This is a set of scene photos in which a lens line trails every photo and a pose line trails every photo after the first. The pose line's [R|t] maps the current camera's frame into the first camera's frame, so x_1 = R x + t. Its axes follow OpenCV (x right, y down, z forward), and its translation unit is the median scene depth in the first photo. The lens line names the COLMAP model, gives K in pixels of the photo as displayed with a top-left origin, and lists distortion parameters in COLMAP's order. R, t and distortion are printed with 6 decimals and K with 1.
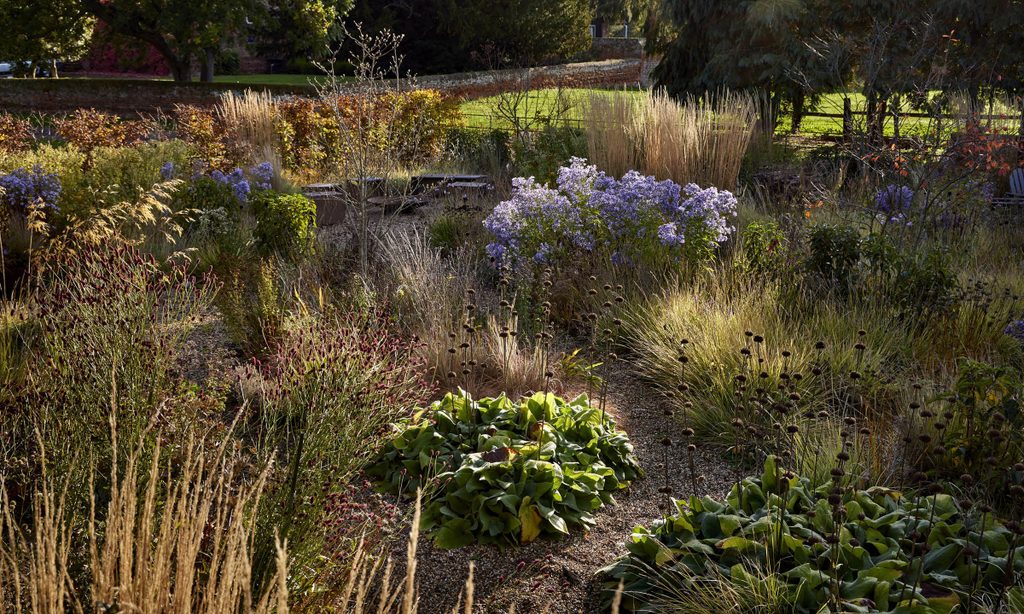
lens RADIAL K [[1066.1, 0, 512.0], [0, 1066.1, 307.0], [0, 0, 1]] dist [-0.052729, -0.017565]
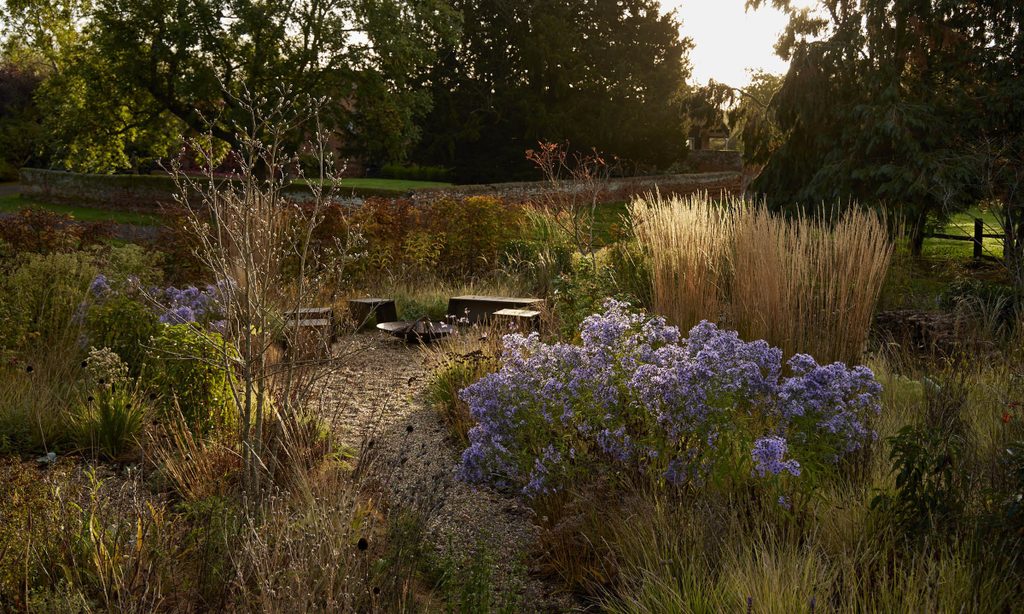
lens RADIAL K [[1066.1, 0, 512.0], [0, 1066.1, 307.0], [0, 0, 1]] dist [-0.052729, -0.017565]
pose [[0.995230, 0.034344, -0.091312, 0.019229], [-0.043413, 0.994113, -0.099269, -0.023705], [0.087365, 0.102760, 0.990862, 0.124176]]
